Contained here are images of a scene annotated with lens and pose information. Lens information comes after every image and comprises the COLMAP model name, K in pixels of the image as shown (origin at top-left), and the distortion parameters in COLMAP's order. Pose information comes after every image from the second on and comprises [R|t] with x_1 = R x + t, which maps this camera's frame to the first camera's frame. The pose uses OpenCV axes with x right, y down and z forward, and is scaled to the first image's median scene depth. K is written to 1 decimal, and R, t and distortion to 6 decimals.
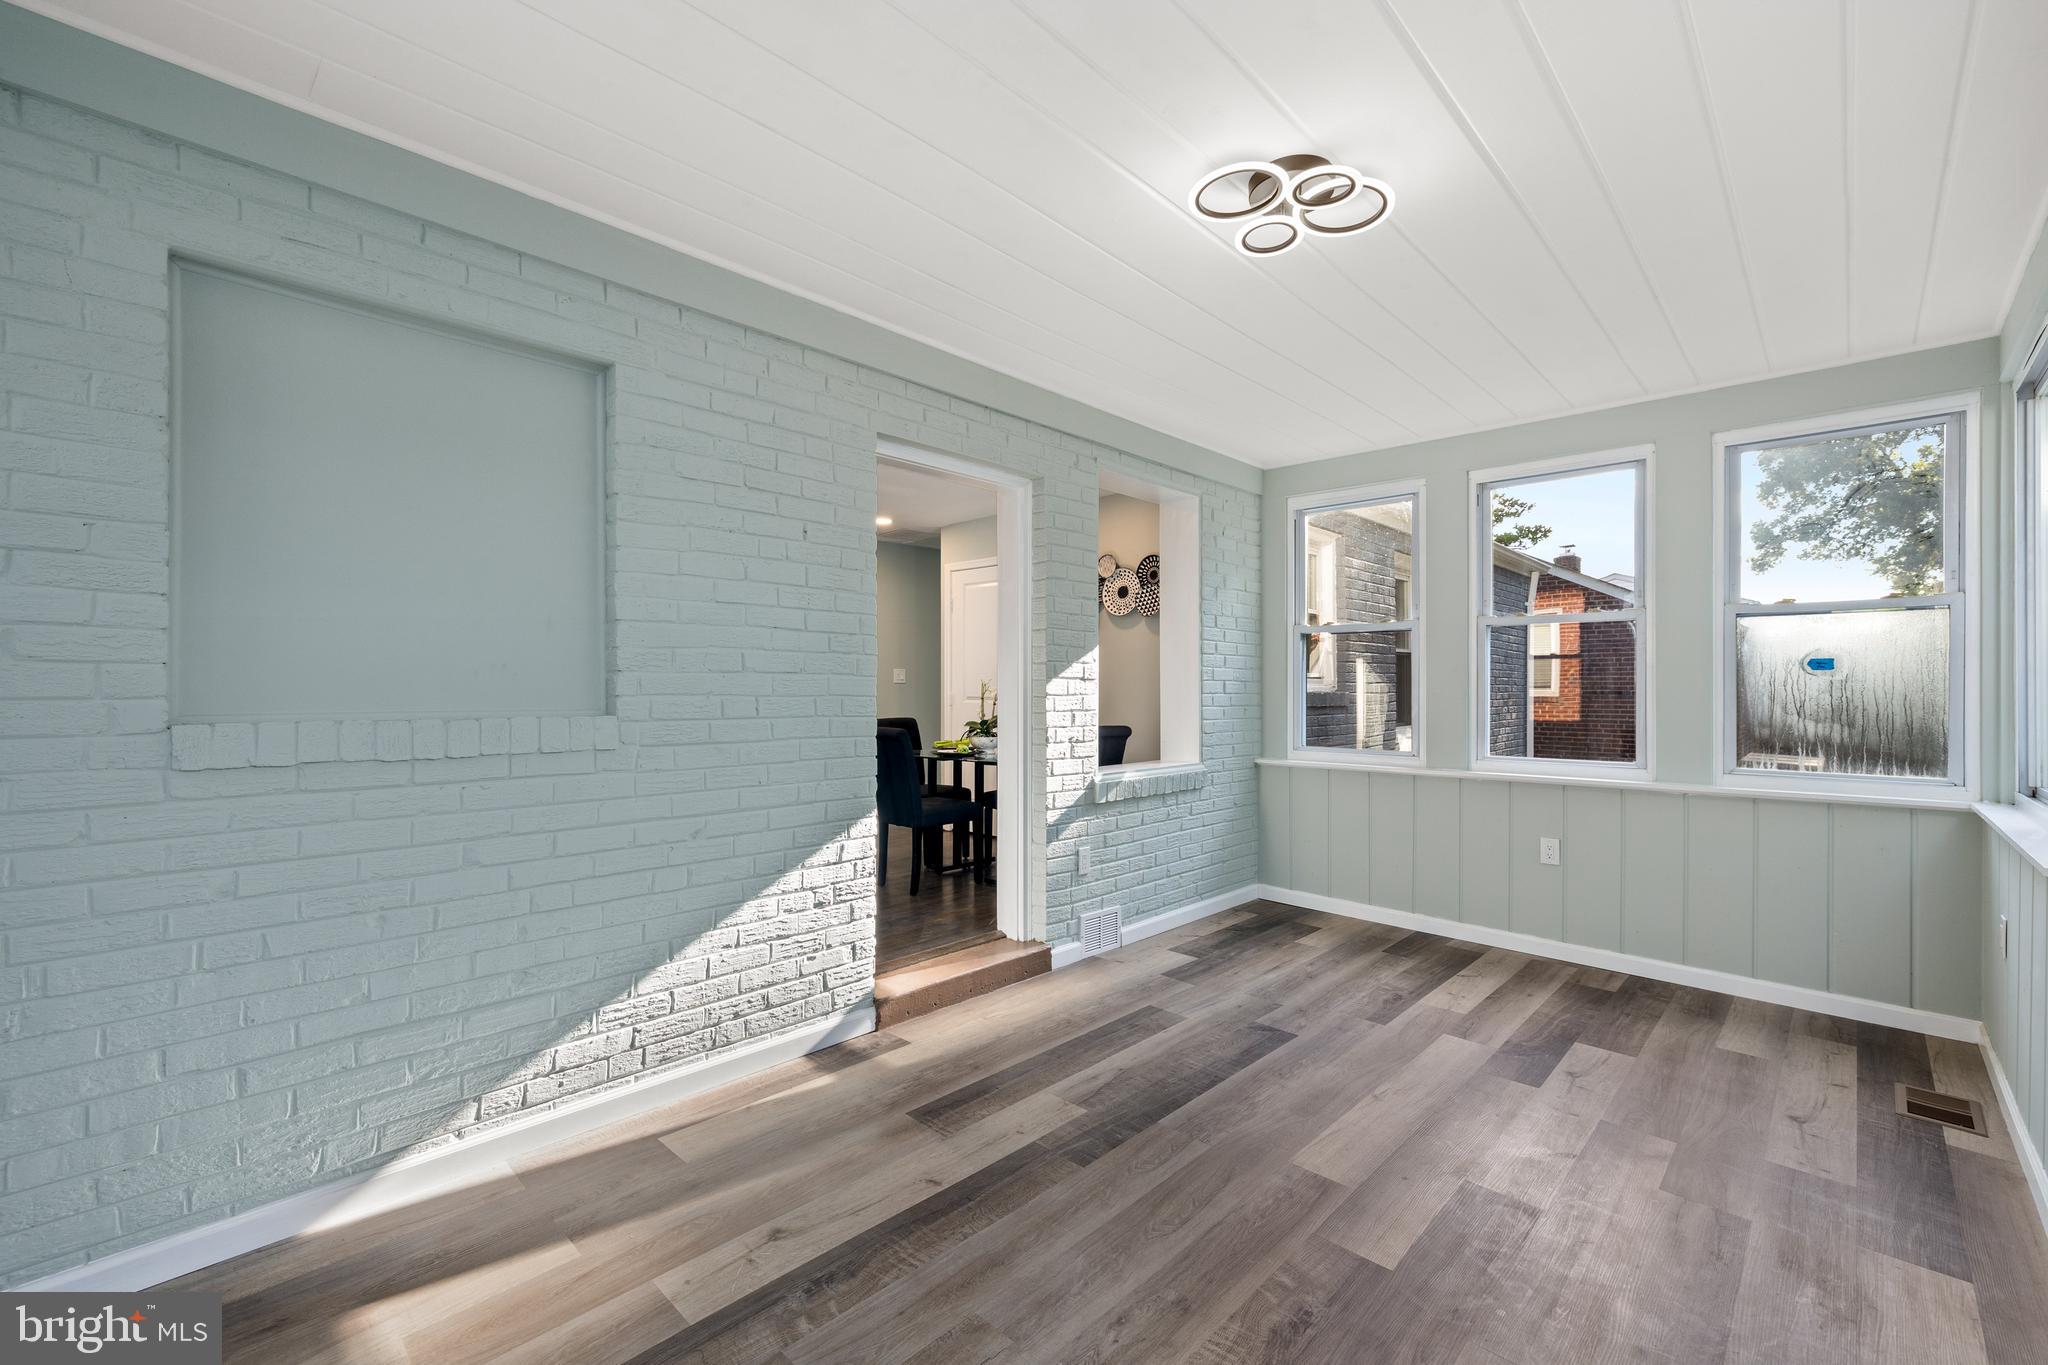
lens RADIAL K [[850.9, 0, 1024.0], [0, 850.9, 682.5], [0, 0, 1]] dist [-0.000144, 0.000101]
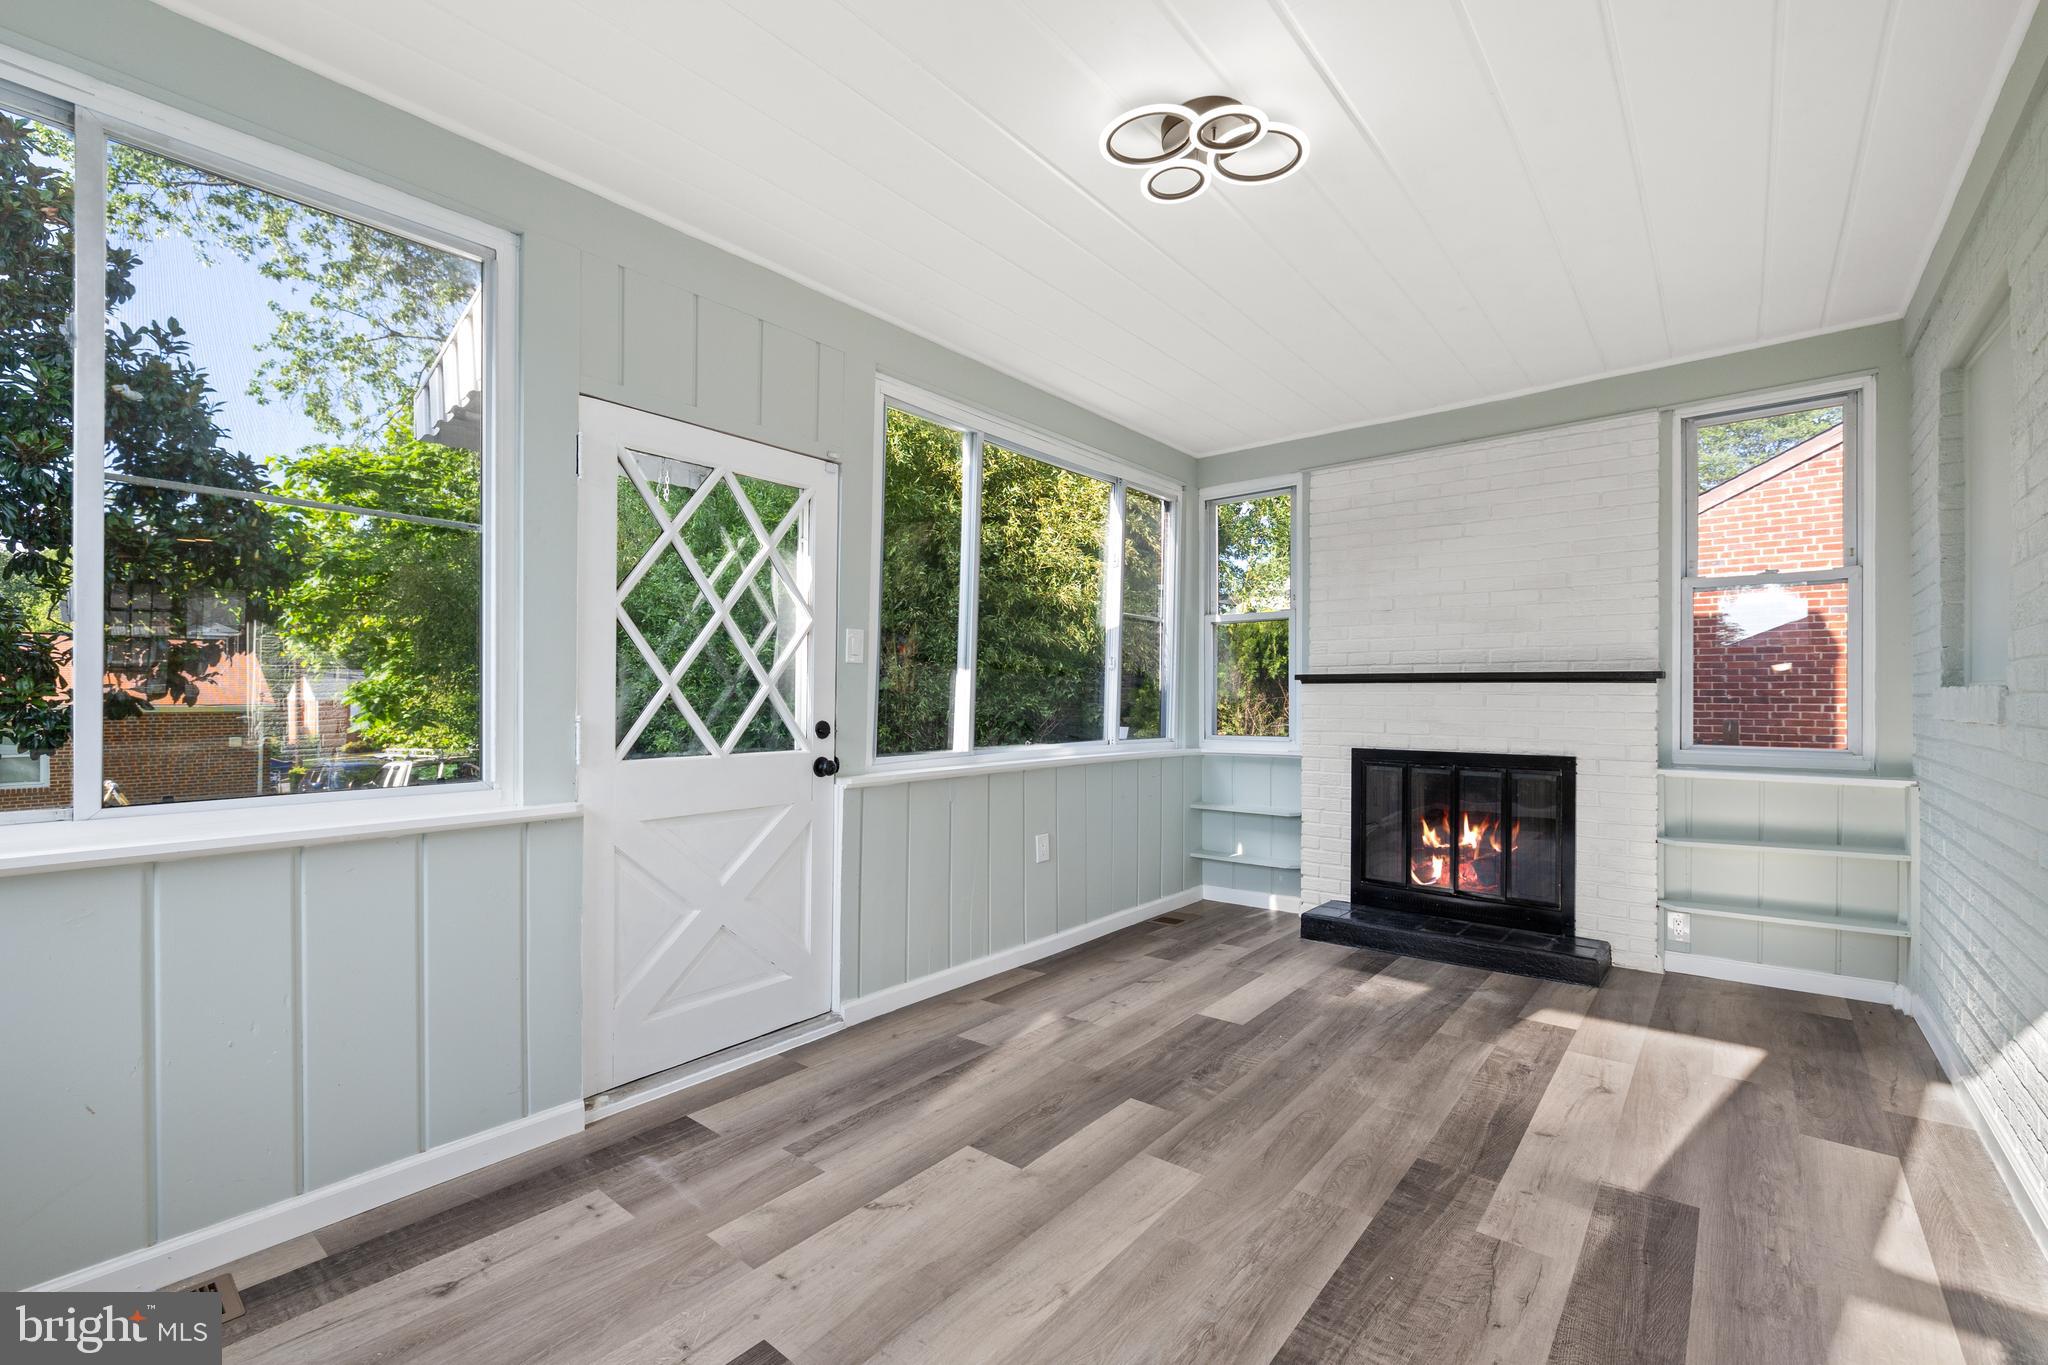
lens RADIAL K [[874.9, 0, 1024.0], [0, 874.9, 682.5], [0, 0, 1]] dist [0.001721, 0.000157]
pose [[-0.996719, -0.005660, -0.080746, 0.563556], [-0.004119, 0.999807, -0.019235, 0.059363], [0.080839, -0.018839, -0.996549, 1.865507]]
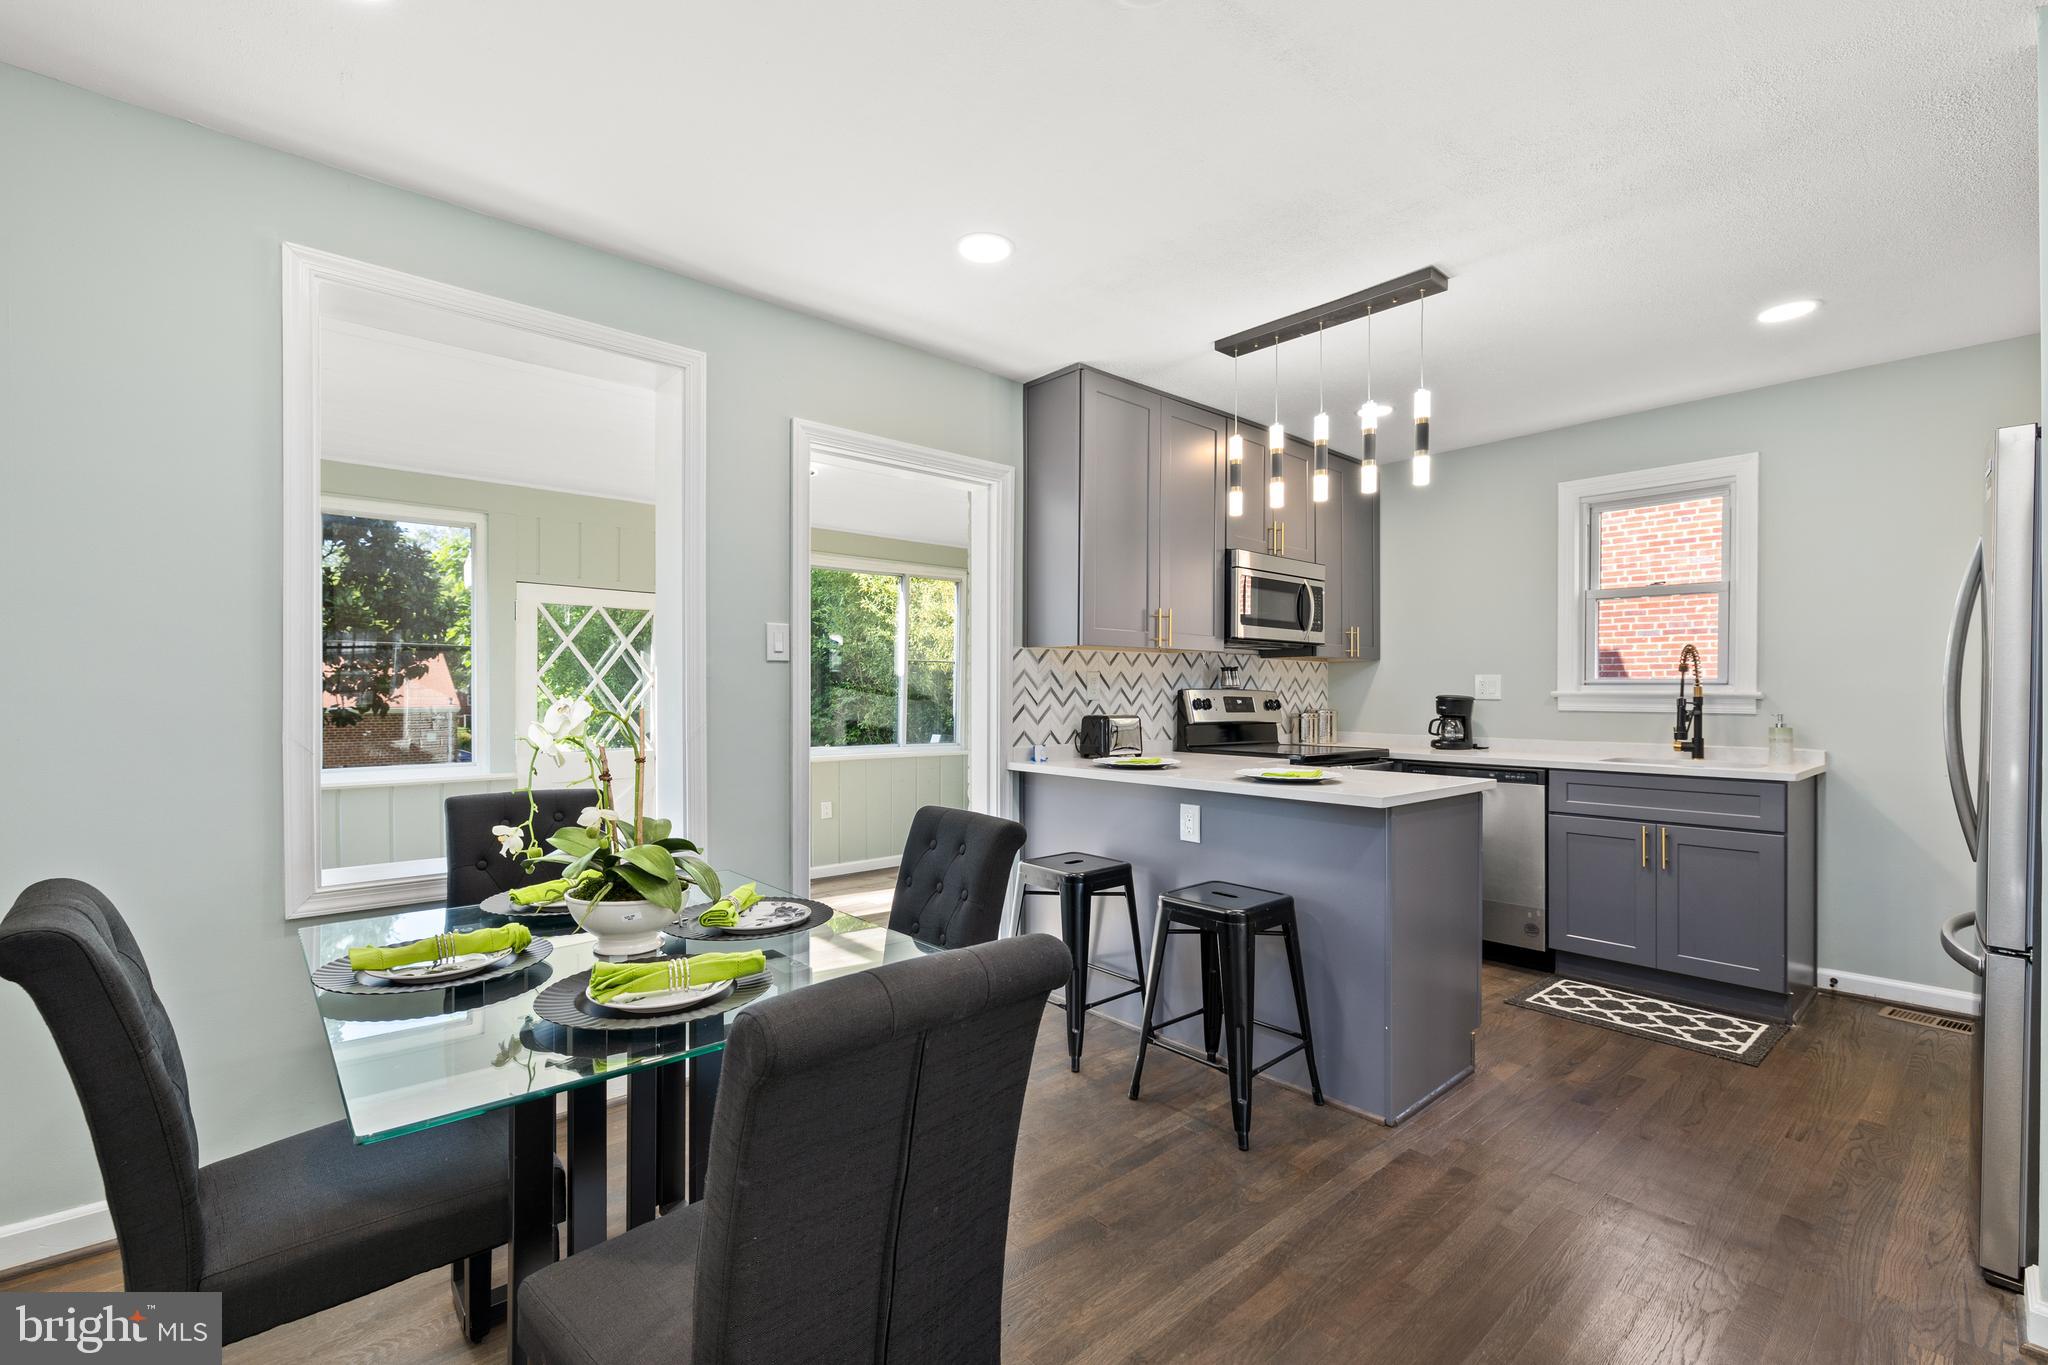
lens RADIAL K [[867.0, 0, 1025.2], [0, 867.0, 670.4], [0, 0, 1]] dist [-0.000094, 0.000388]
pose [[-0.997464, -0.004879, 0.071011, -0.449781], [-0.006914, 0.999572, -0.028435, -0.021312], [-0.070842, -0.028854, -0.997070, 2.904601]]
